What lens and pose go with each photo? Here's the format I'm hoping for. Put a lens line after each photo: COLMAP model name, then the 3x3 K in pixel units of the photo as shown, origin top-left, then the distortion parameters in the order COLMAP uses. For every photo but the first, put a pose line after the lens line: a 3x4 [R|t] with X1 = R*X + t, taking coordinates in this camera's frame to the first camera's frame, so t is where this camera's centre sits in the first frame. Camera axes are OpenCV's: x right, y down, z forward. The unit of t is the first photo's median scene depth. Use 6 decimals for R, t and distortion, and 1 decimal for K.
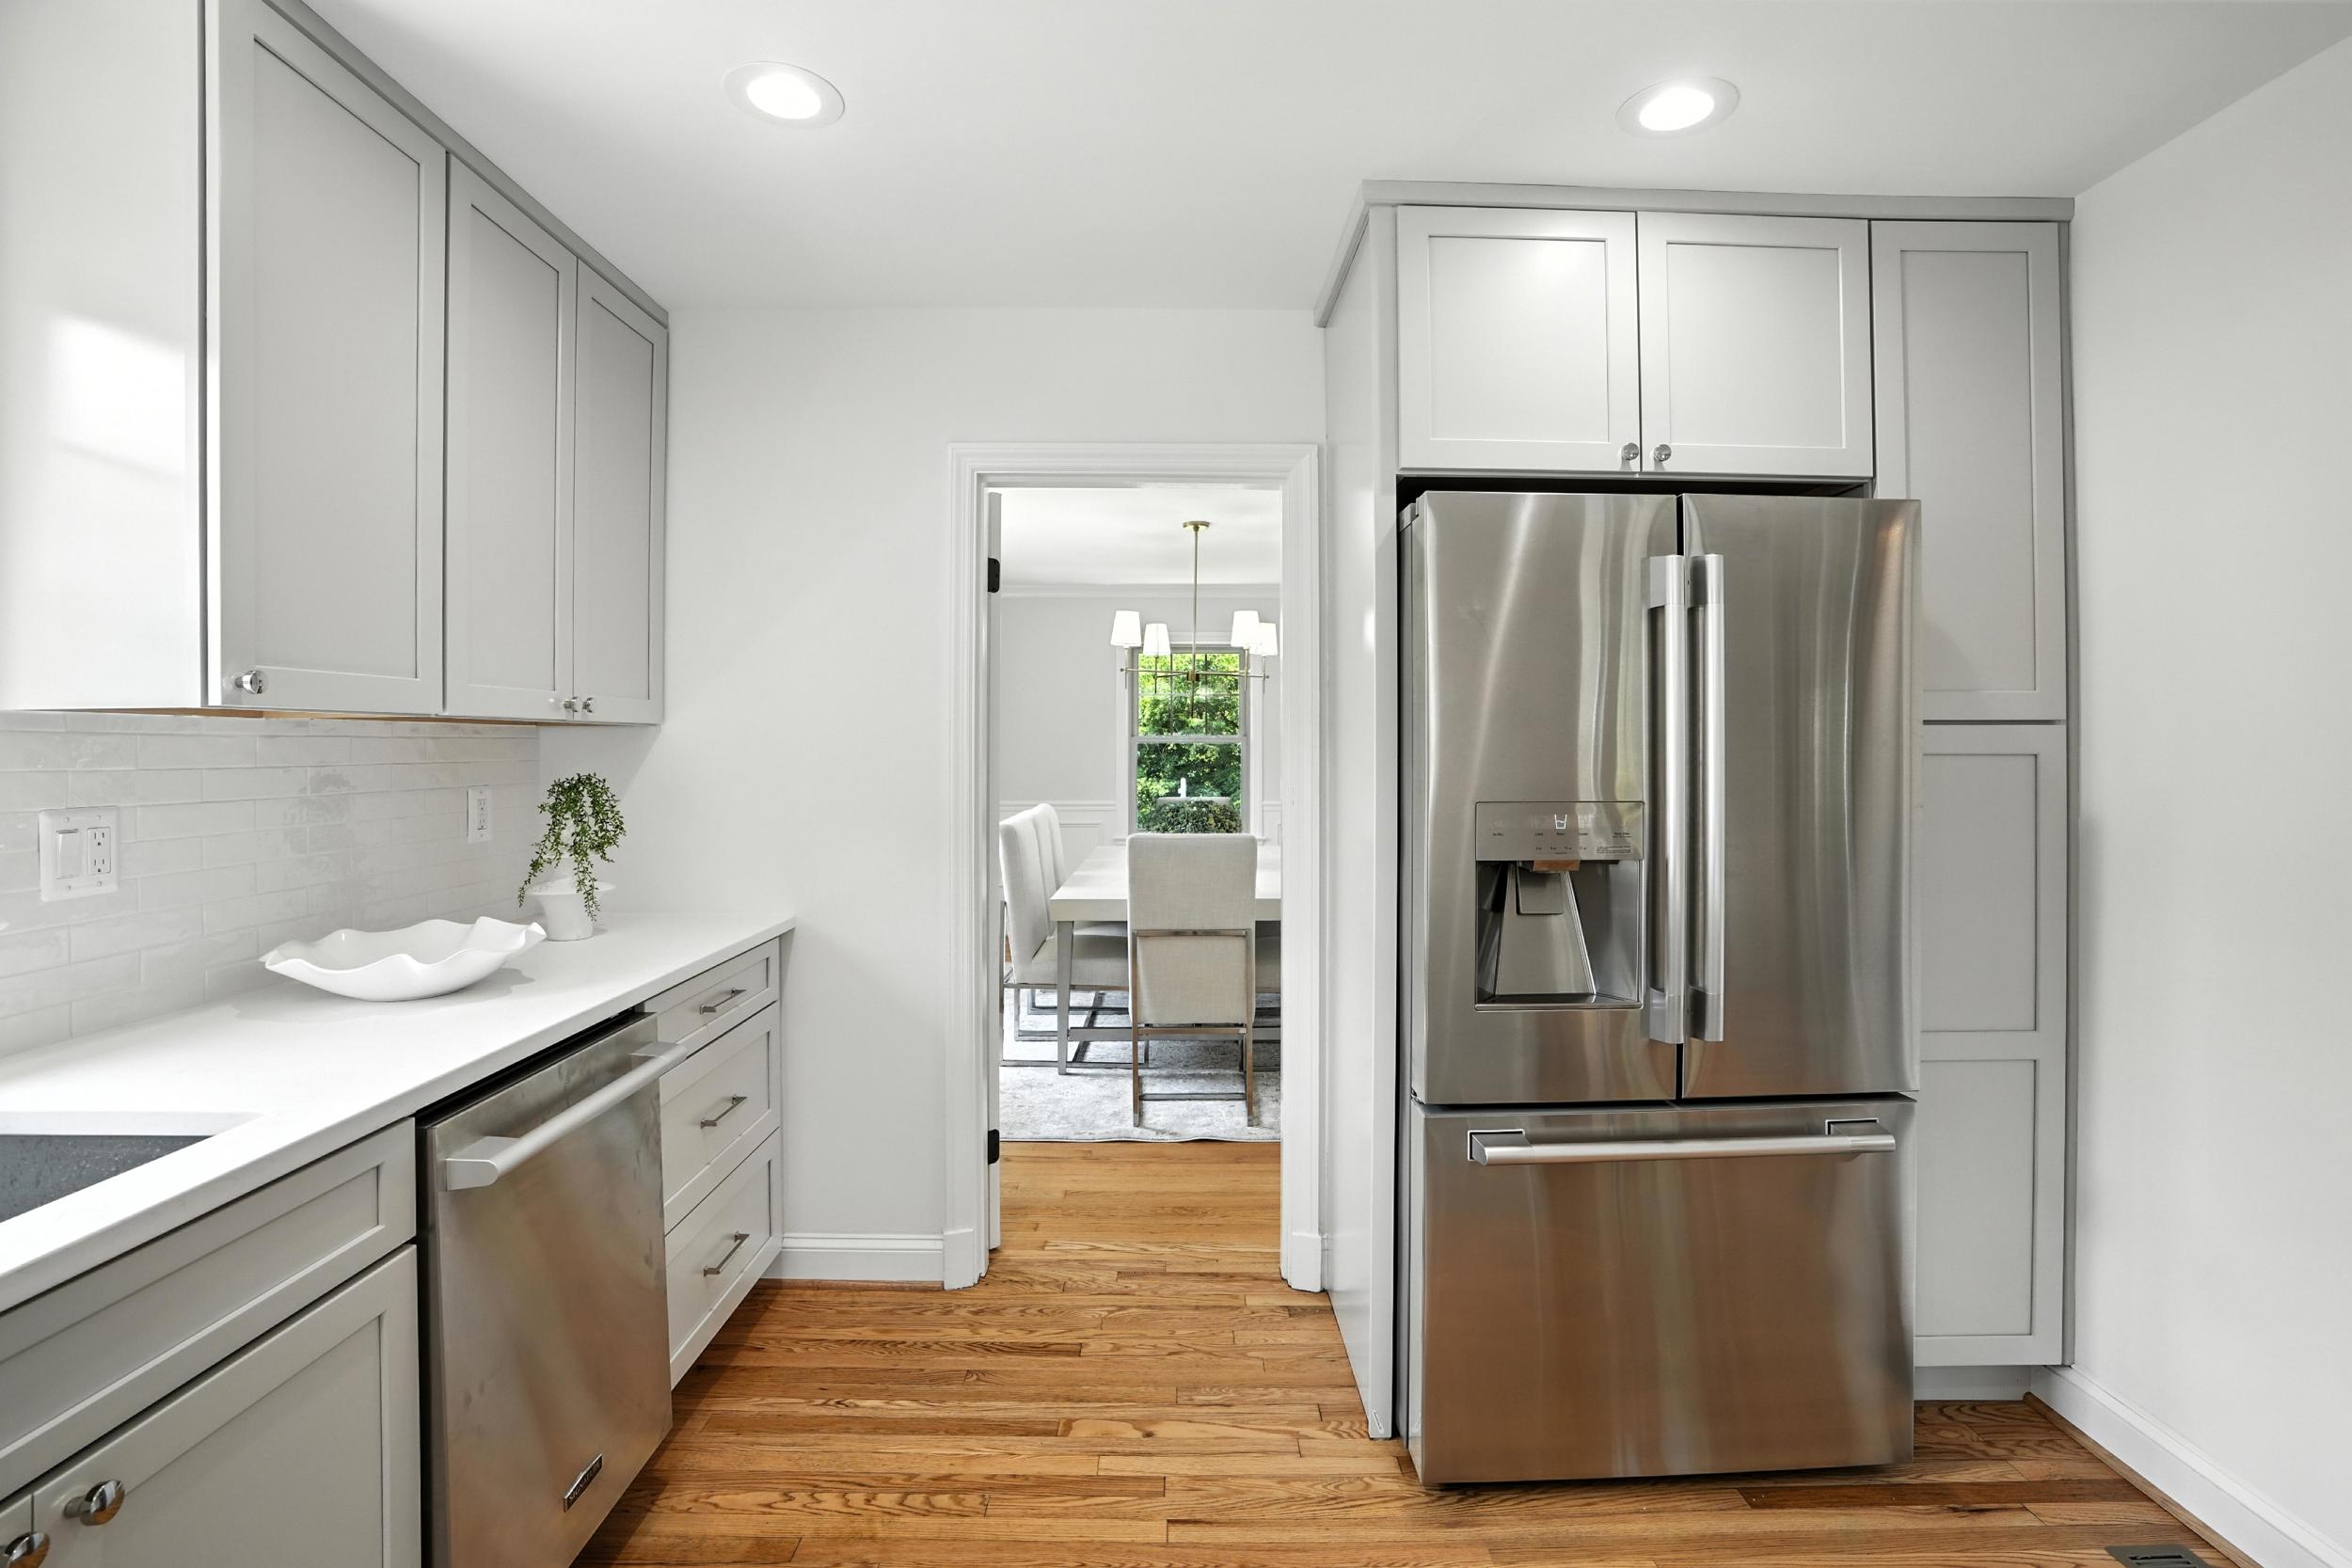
lens RADIAL K [[1095.7, 0, 1182.3], [0, 1095.7, 737.9], [0, 0, 1]] dist [-0.000317, -0.000002]
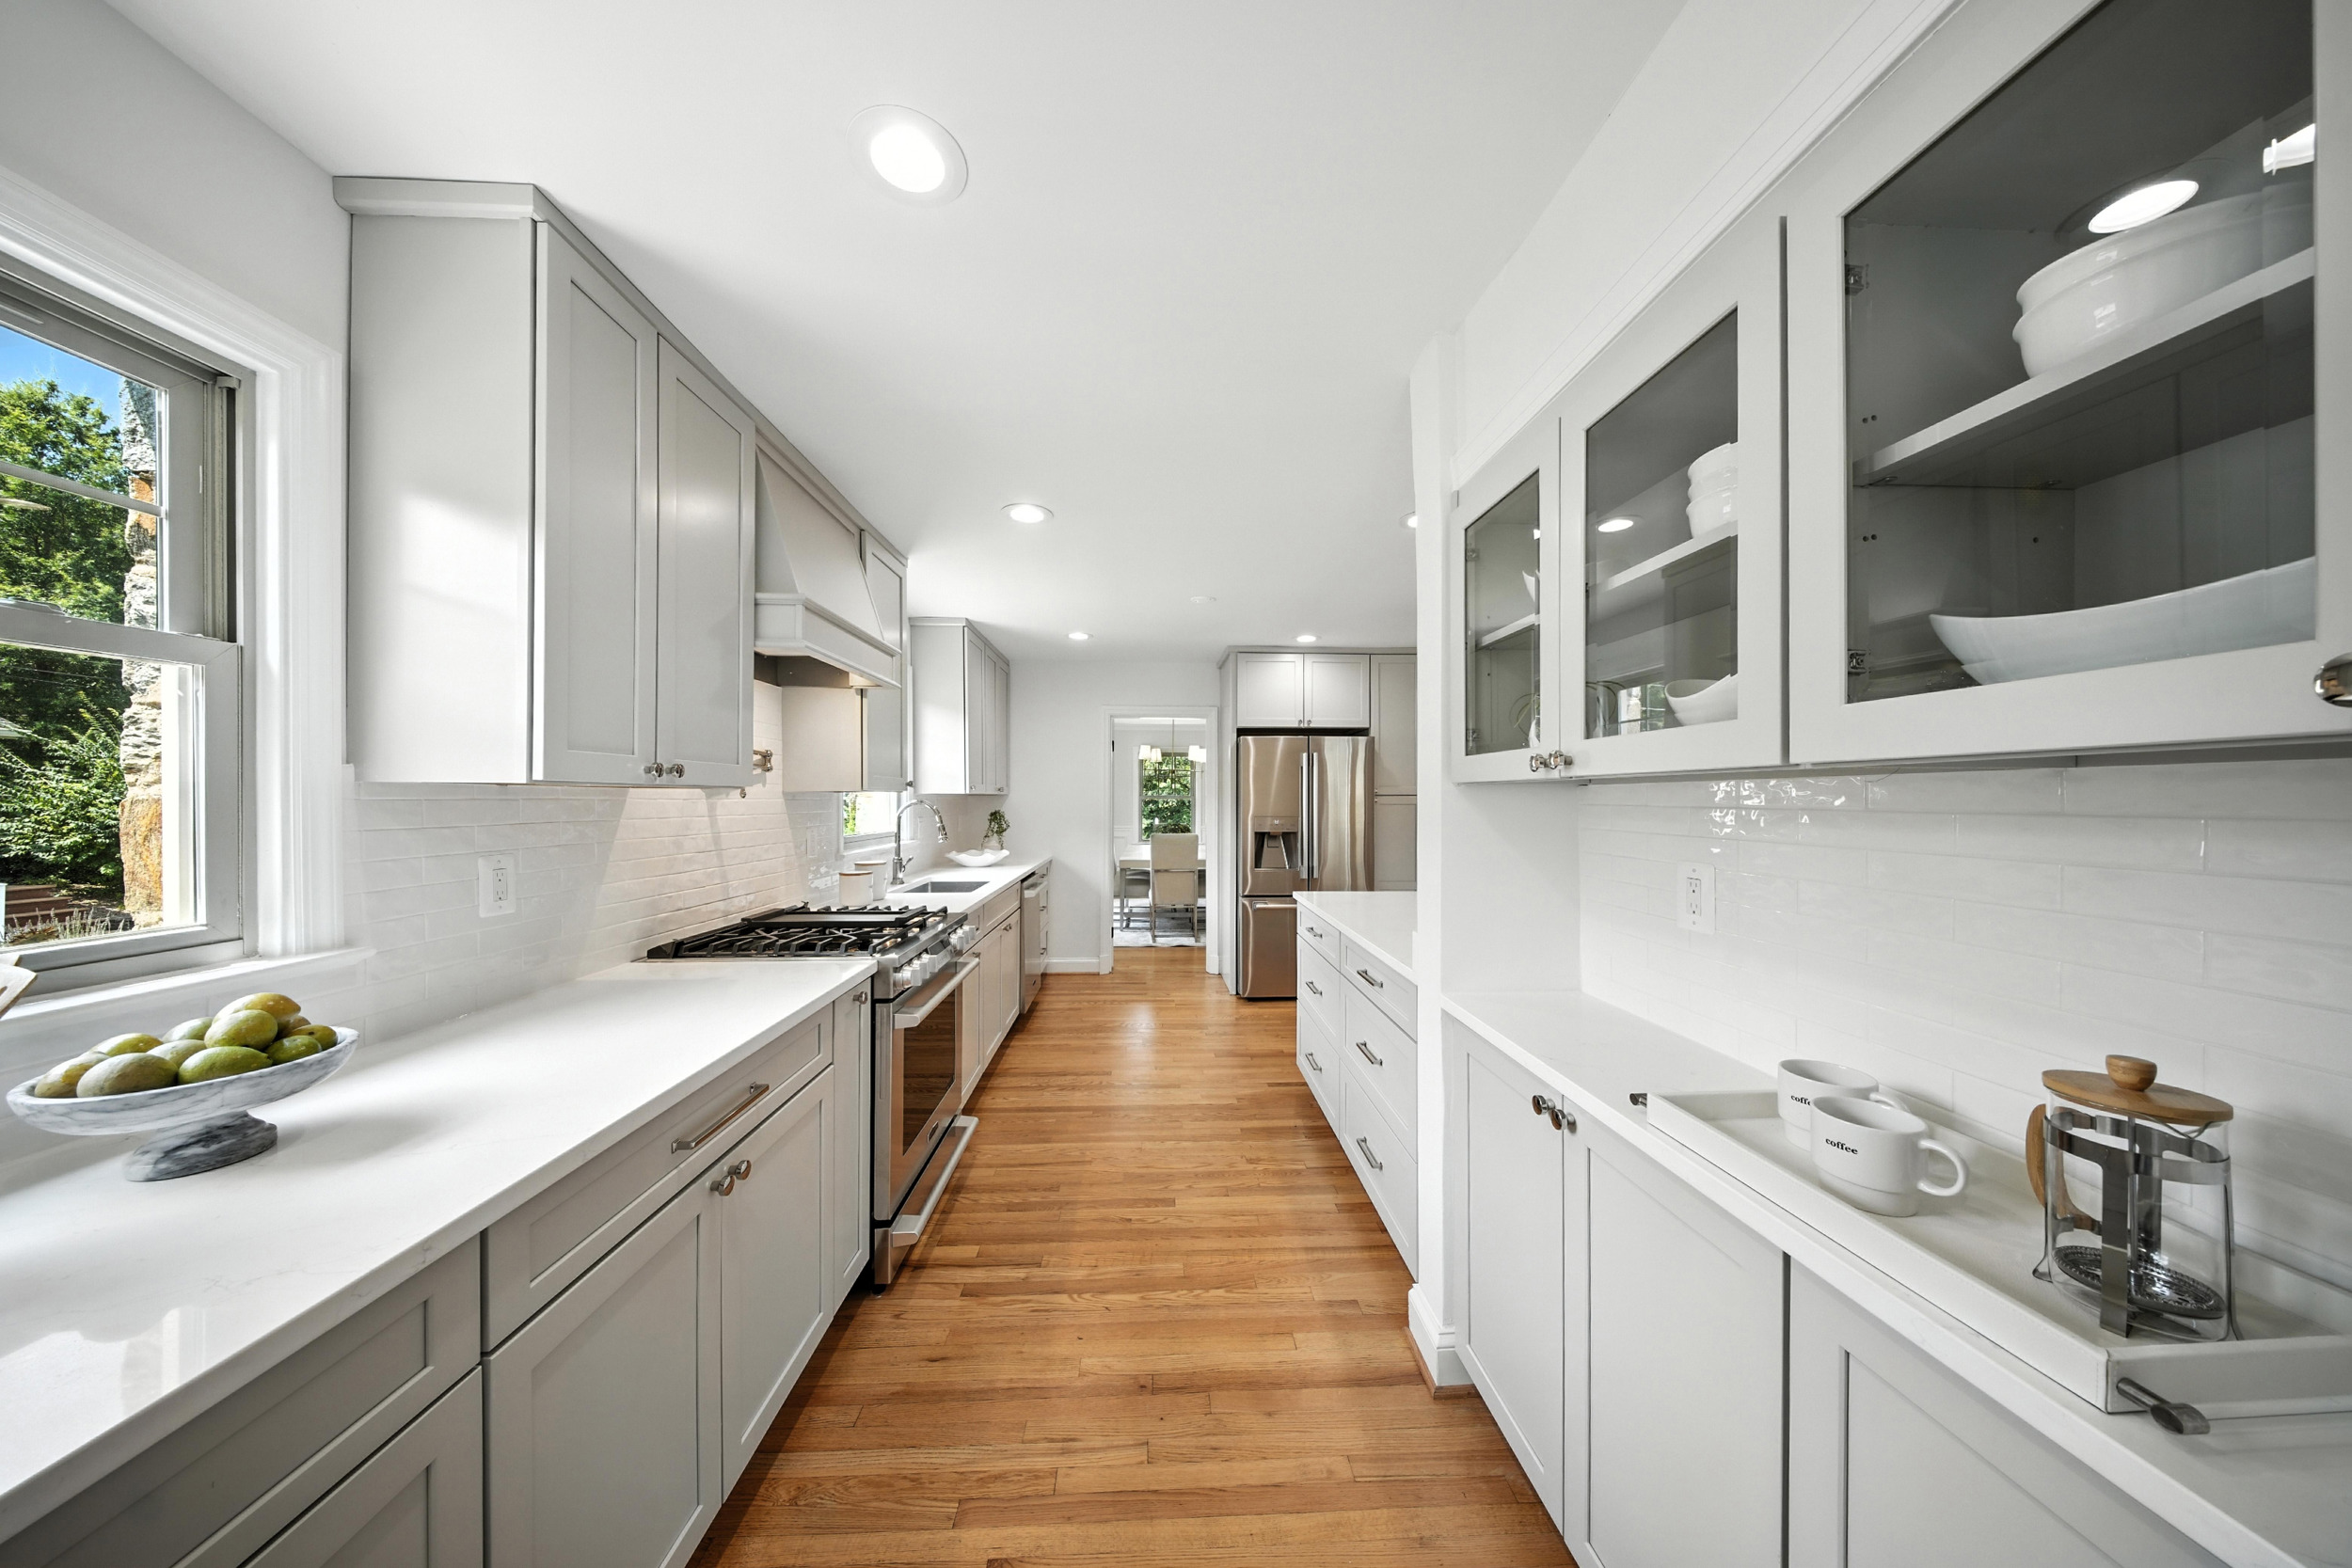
lens RADIAL K [[713.7, 0, 1174.4], [0, 713.7, 796.4], [0, 0, 1]] dist [0.001441, -0.003149]
pose [[0.999458, 0.000436, 0.032916, -0.069911], [-0.000577, 0.999991, 0.004277, -0.016173], [-0.032913, -0.004294, 0.999449, -1.053603]]
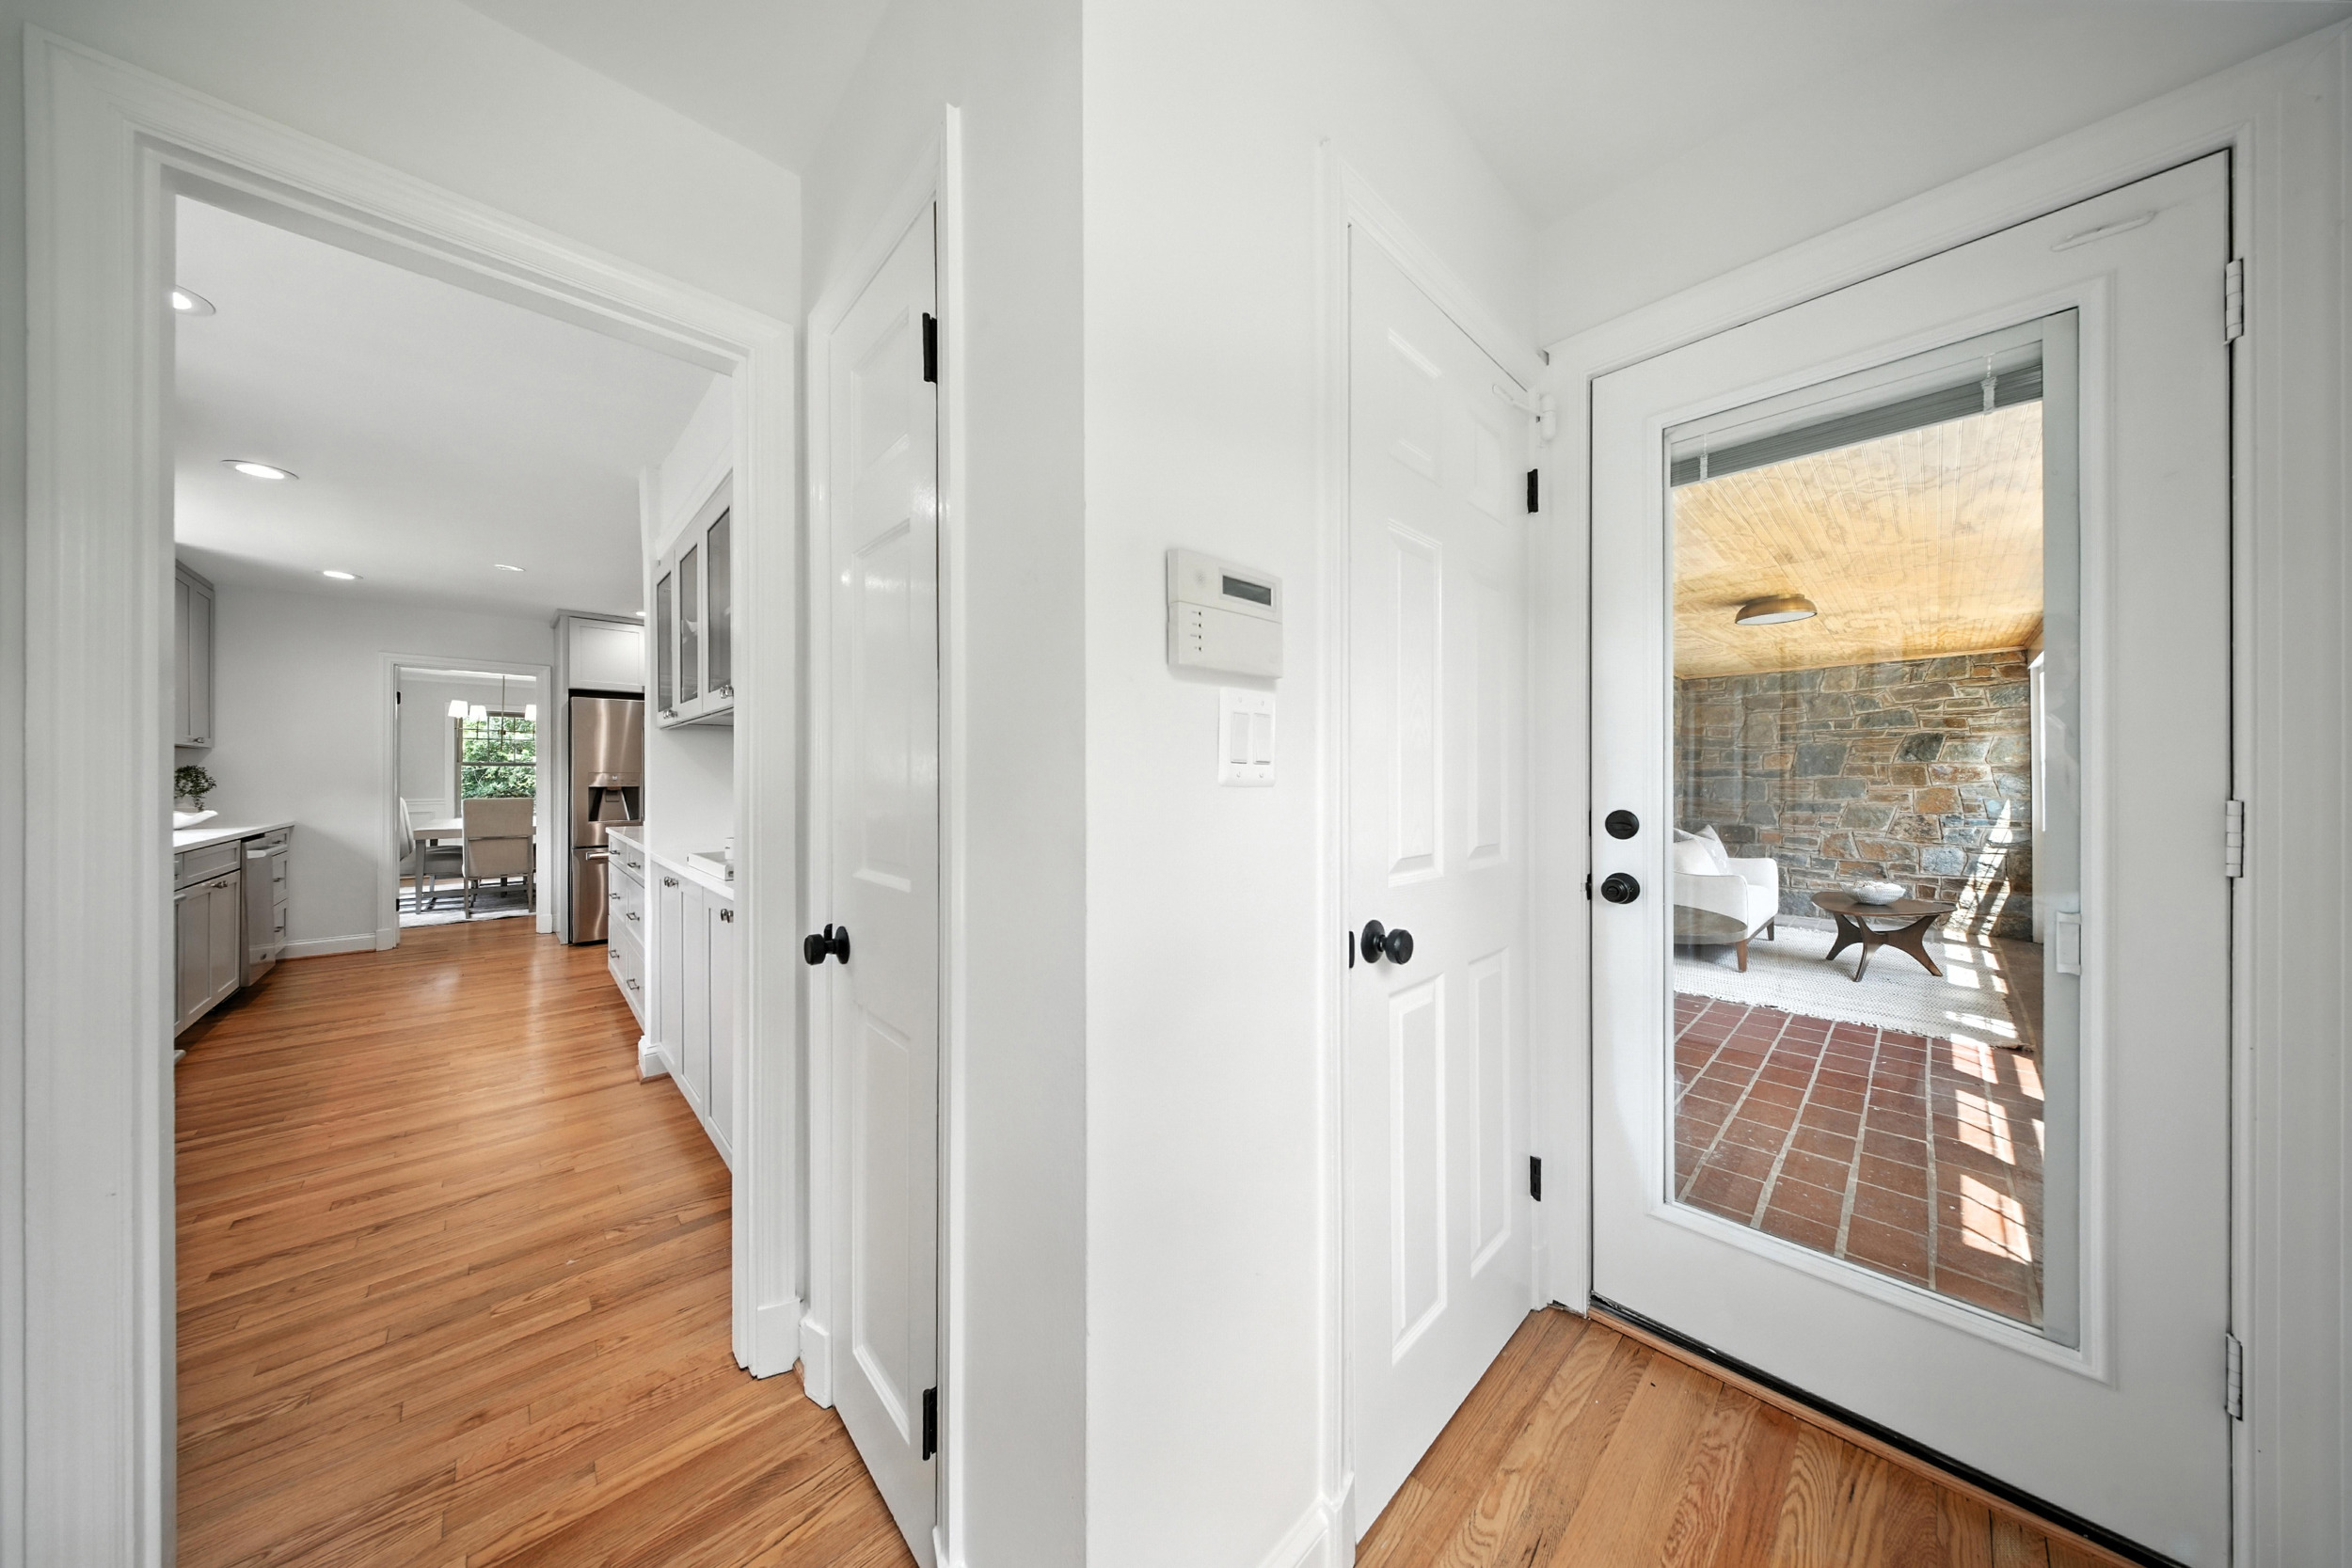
lens RADIAL K [[725.1, 0, 1173.2], [0, 725.1, 778.3], [0, 0, 1]] dist [-0.000279, -0.000085]
pose [[0.734168, 0.000437, 0.678967, 0.021275], [-0.004168, 0.999984, 0.003864, 0.042767], [-0.678955, -0.005667, 0.734158, -1.756620]]
